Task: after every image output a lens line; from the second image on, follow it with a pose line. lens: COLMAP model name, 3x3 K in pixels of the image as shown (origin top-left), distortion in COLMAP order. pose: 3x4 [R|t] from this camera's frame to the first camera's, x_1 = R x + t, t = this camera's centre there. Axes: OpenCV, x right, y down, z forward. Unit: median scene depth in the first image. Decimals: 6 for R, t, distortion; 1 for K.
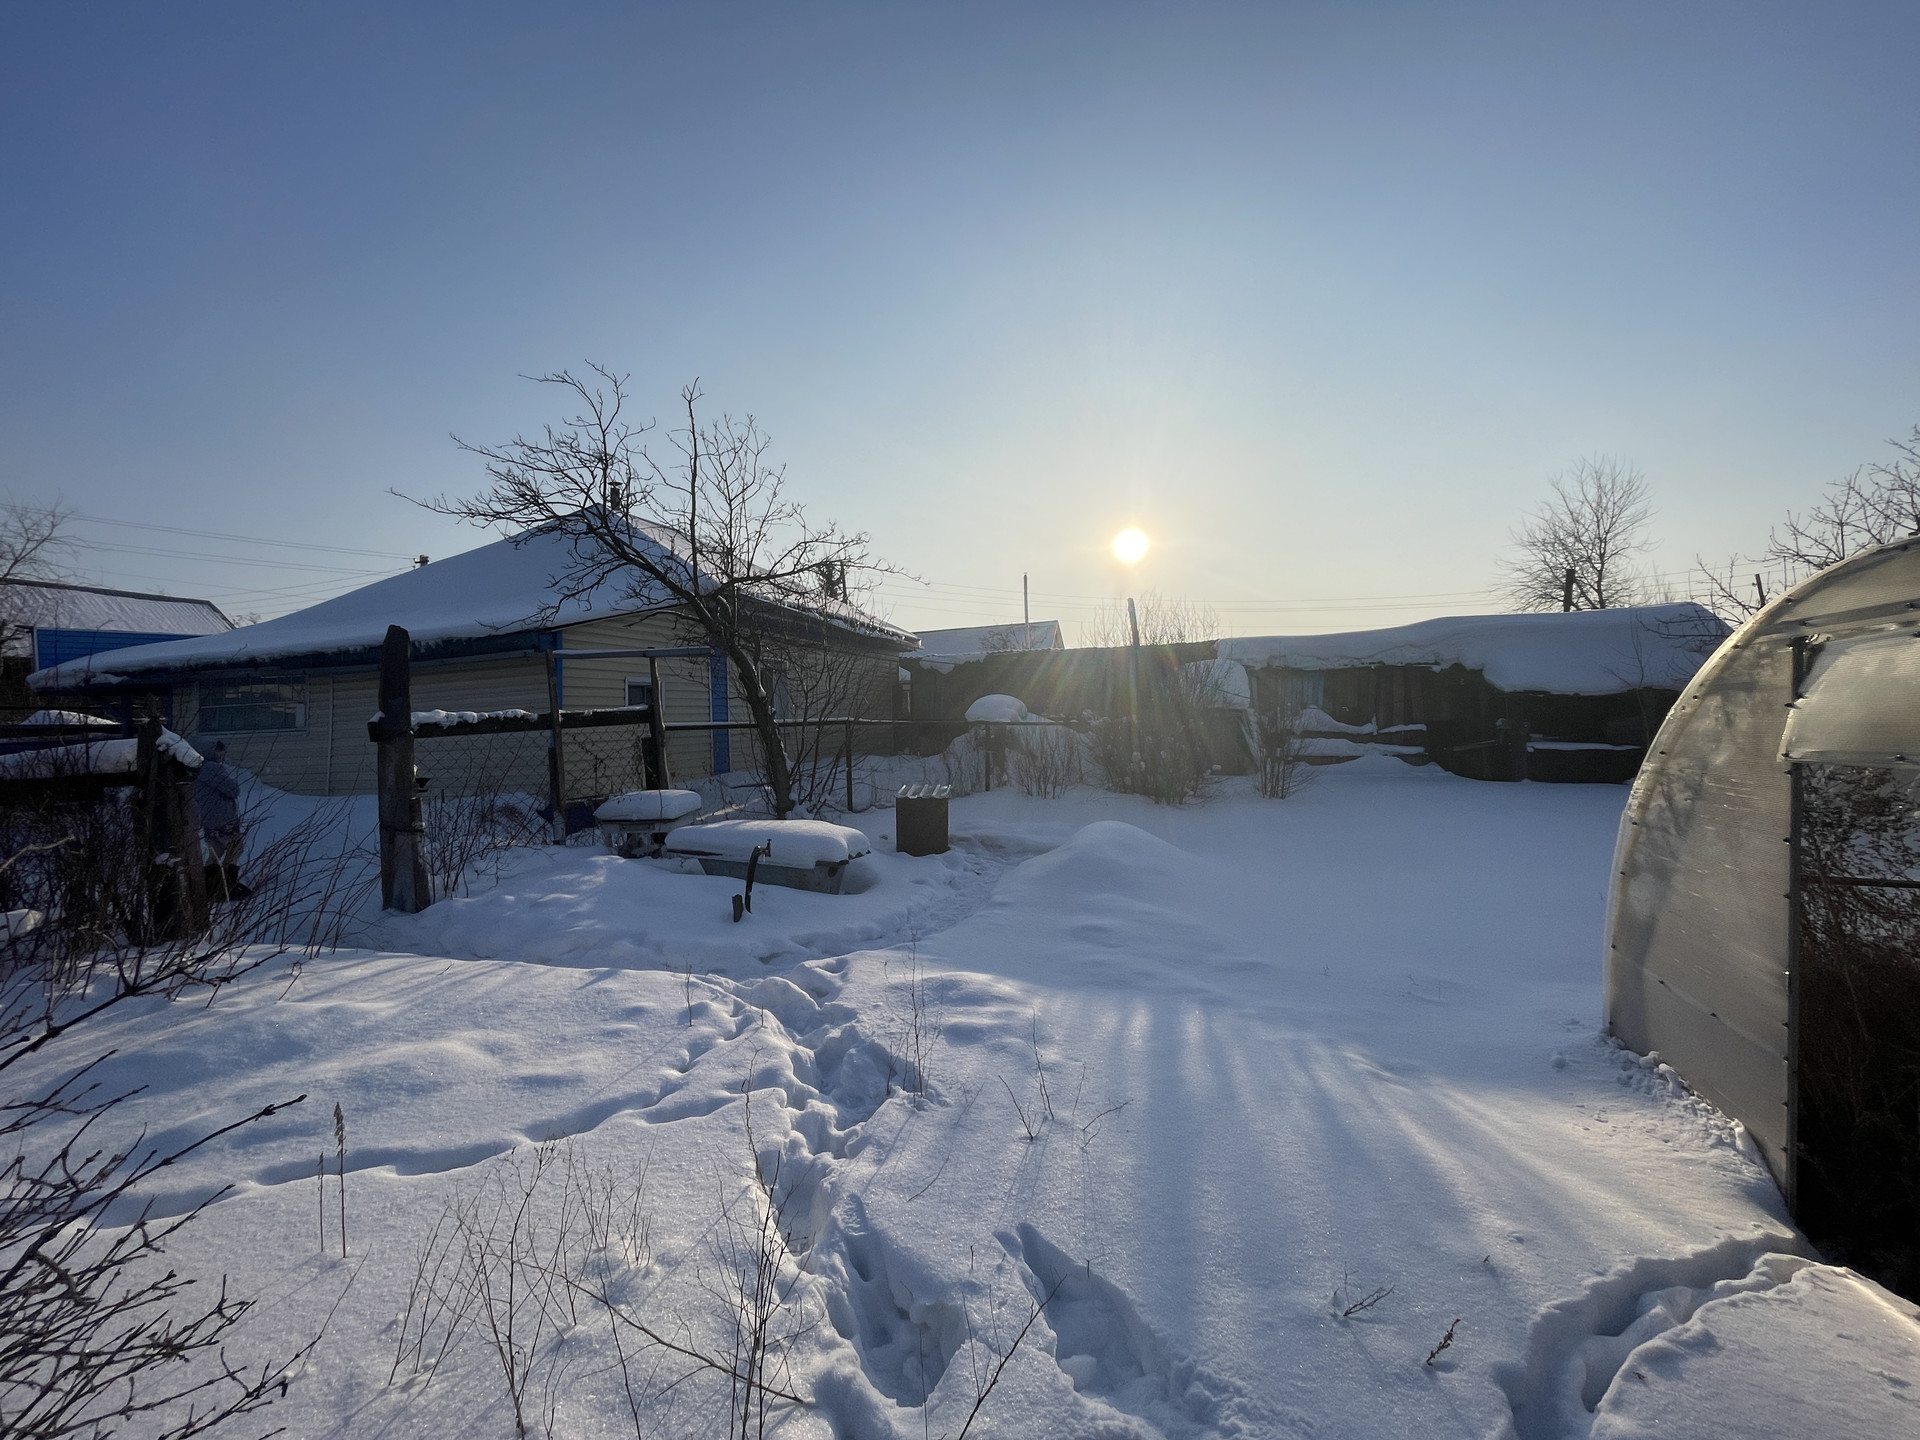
lens RADIAL K [[772.3, 0, 954.4], [0, 772.3, 718.7], [0, 0, 1]] dist [-0.001952, -0.000518]
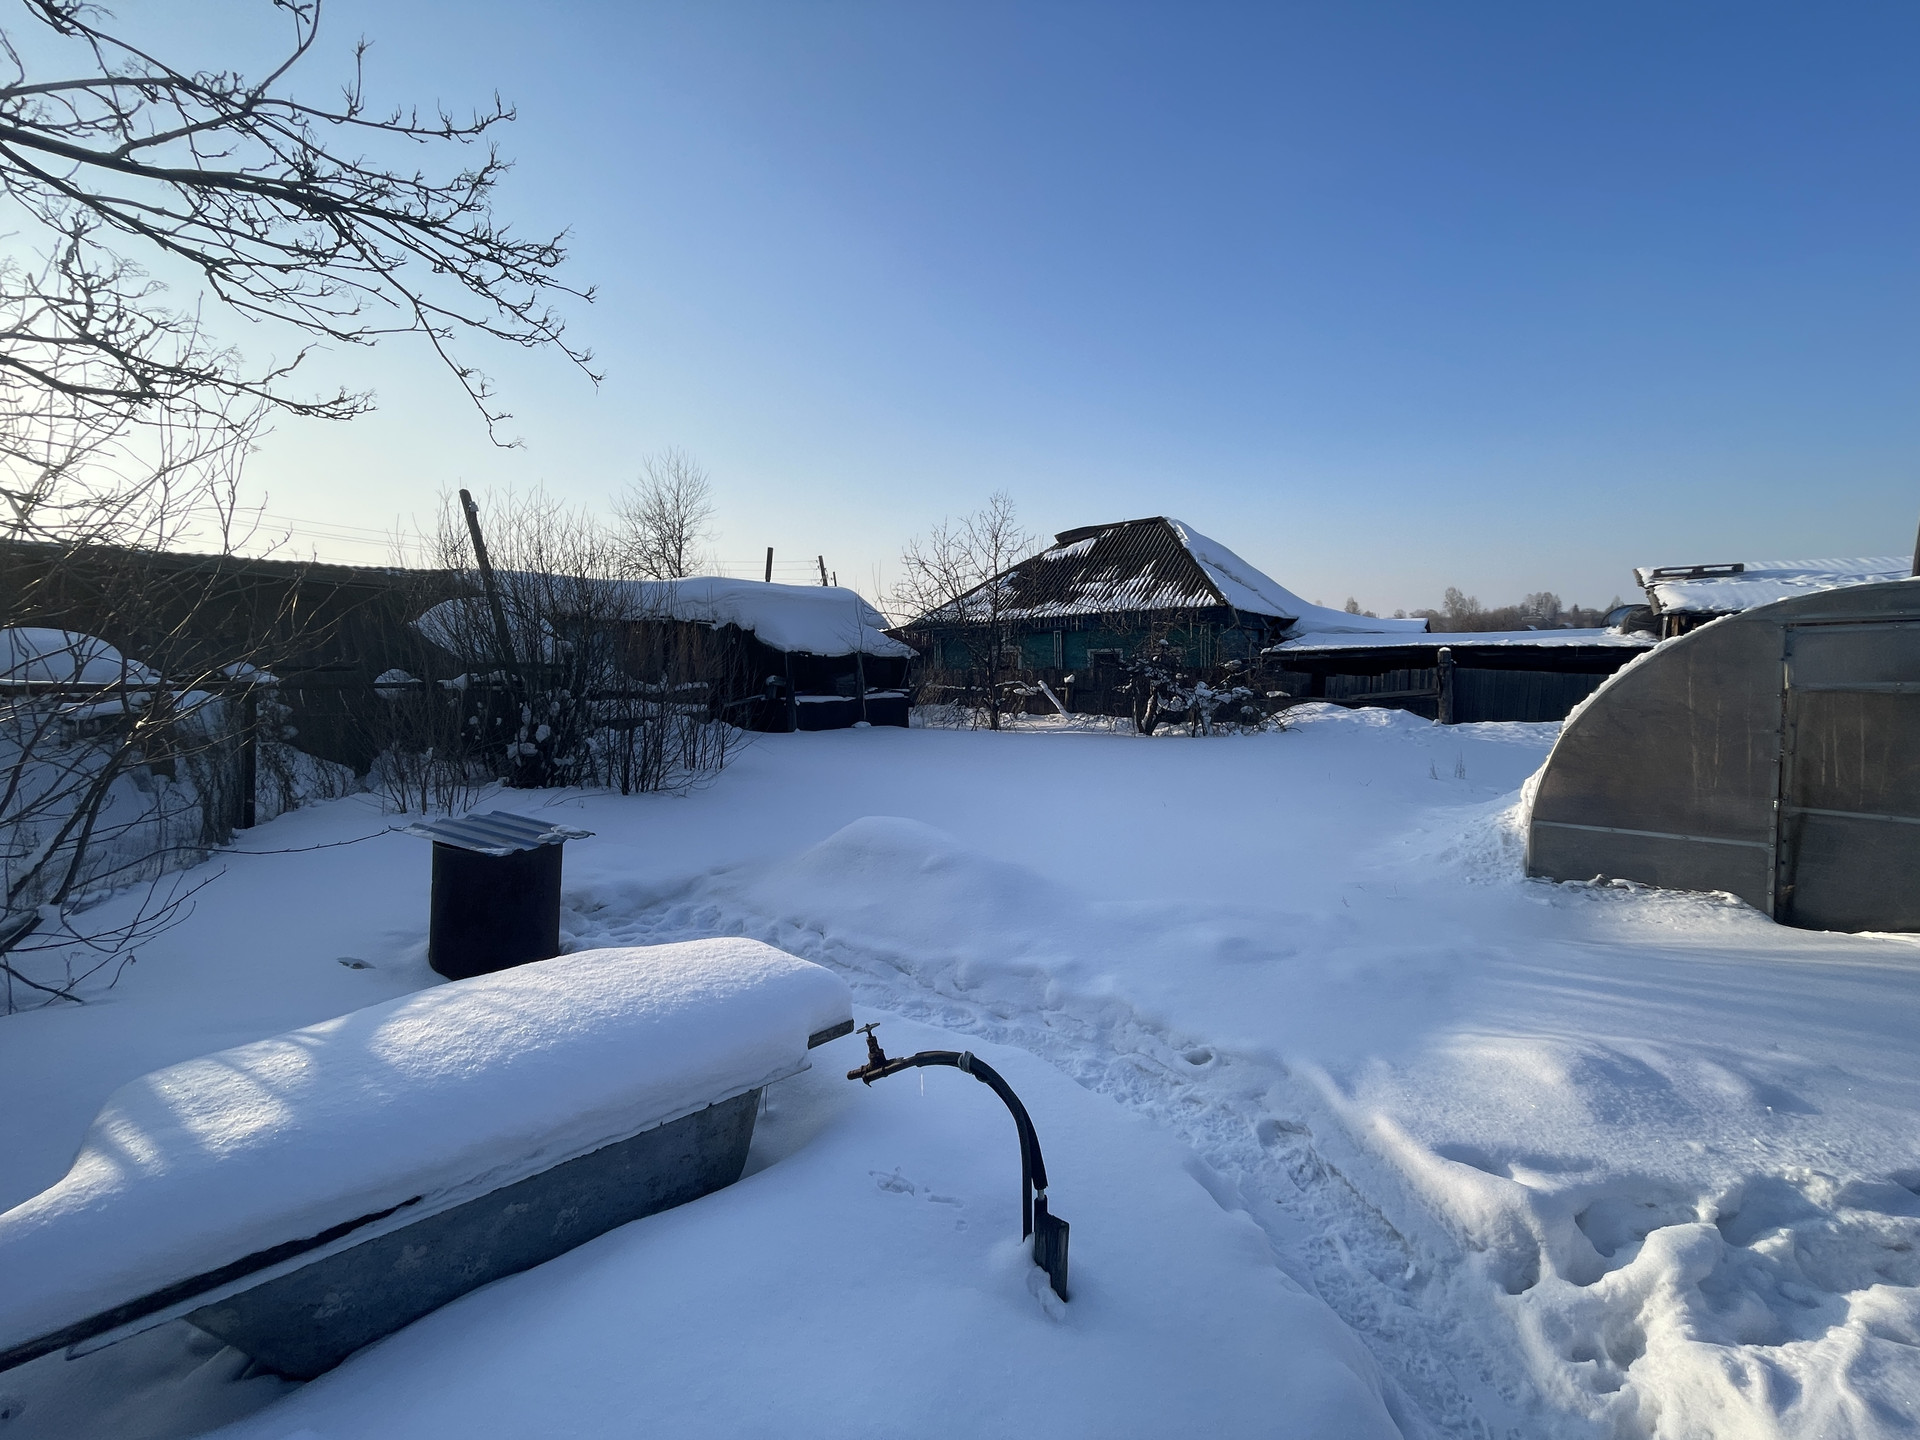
lens RADIAL K [[772.3, 0, 955.6], [0, 772.3, 715.0], [0, 0, 1]] dist [-0.001952, -0.000518]
pose [[0.353831, -0.048181, 0.934068, -0.215867], [0.004943, 0.998755, 0.049645, 0.001887], [-0.935296, -0.012949, 0.353628, 0.343303]]
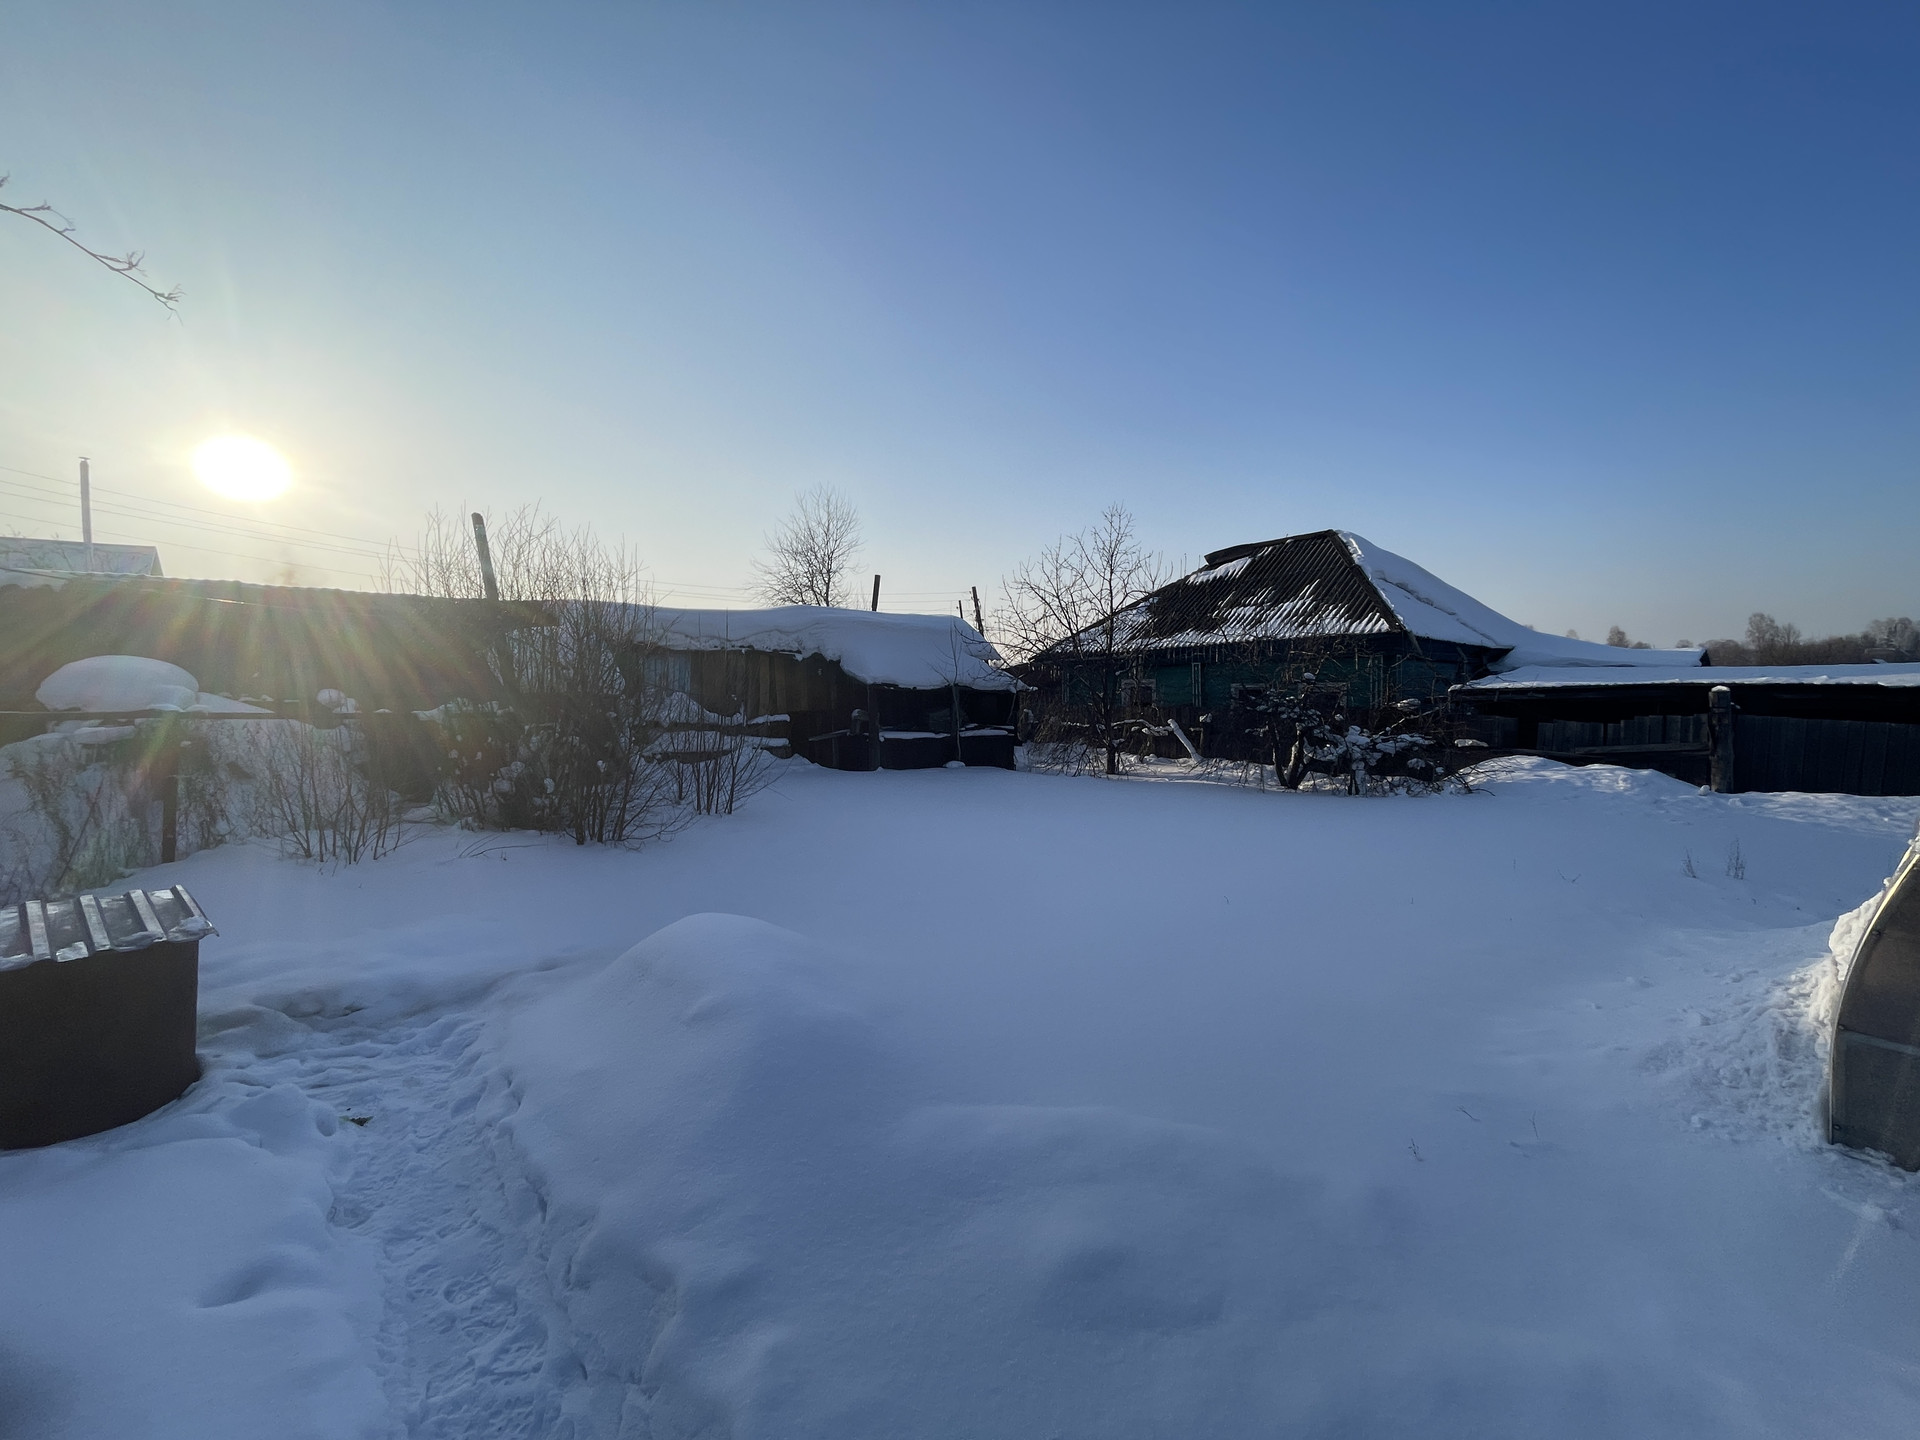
lens RADIAL K [[772.3, 0, 956.5], [0, 772.3, 714.7], [0, 0, 1]] dist [-0.001952, -0.000518]
pose [[0.563263, -0.000039, 0.826278, -0.062138], [-0.011811, 0.999897, 0.008098, -0.003020], [-0.826193, -0.014321, 0.563205, 0.291942]]
